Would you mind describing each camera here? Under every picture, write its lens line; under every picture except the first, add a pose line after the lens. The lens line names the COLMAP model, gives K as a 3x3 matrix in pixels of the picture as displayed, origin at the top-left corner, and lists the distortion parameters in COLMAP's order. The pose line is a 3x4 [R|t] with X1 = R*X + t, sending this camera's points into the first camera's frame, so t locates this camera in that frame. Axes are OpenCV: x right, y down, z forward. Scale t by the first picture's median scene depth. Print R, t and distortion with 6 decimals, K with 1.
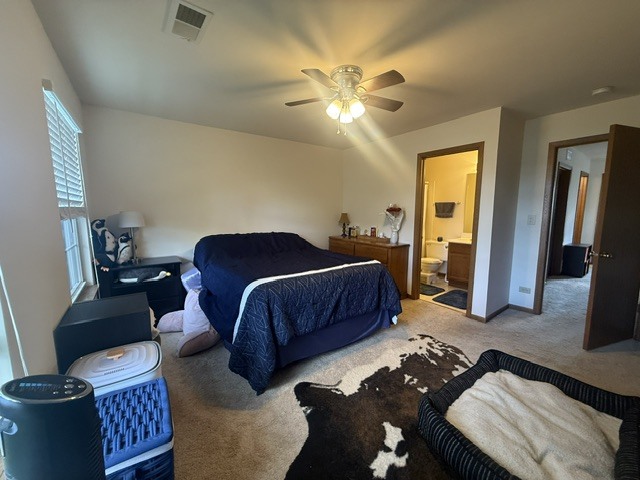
lens RADIAL K [[251.2, 0, 317.1], [0, 251.2, 239.1], [0, 0, 1]] dist [0.000671, -0.000035]
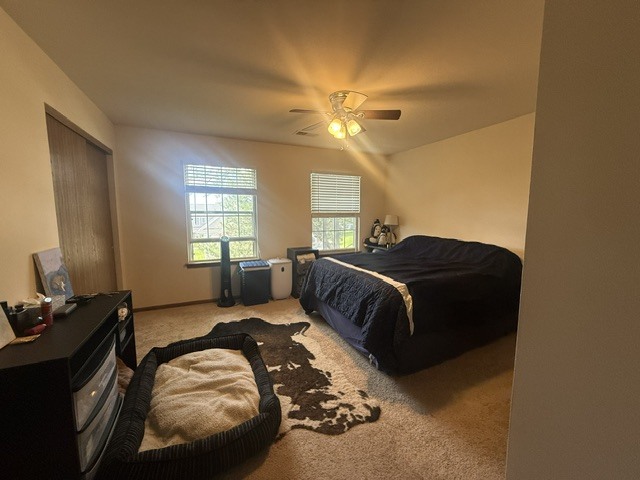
lens RADIAL K [[251.2, 0, 318.2], [0, 251.2, 240.8], [0, 0, 1]] dist [0.000671, -0.000035]
pose [[-0.178383, 0.104629, -0.978382, 1.206806], [-0.120764, 0.984485, 0.127300, -0.122662], [0.976522, 0.140861, -0.162980, 1.060461]]
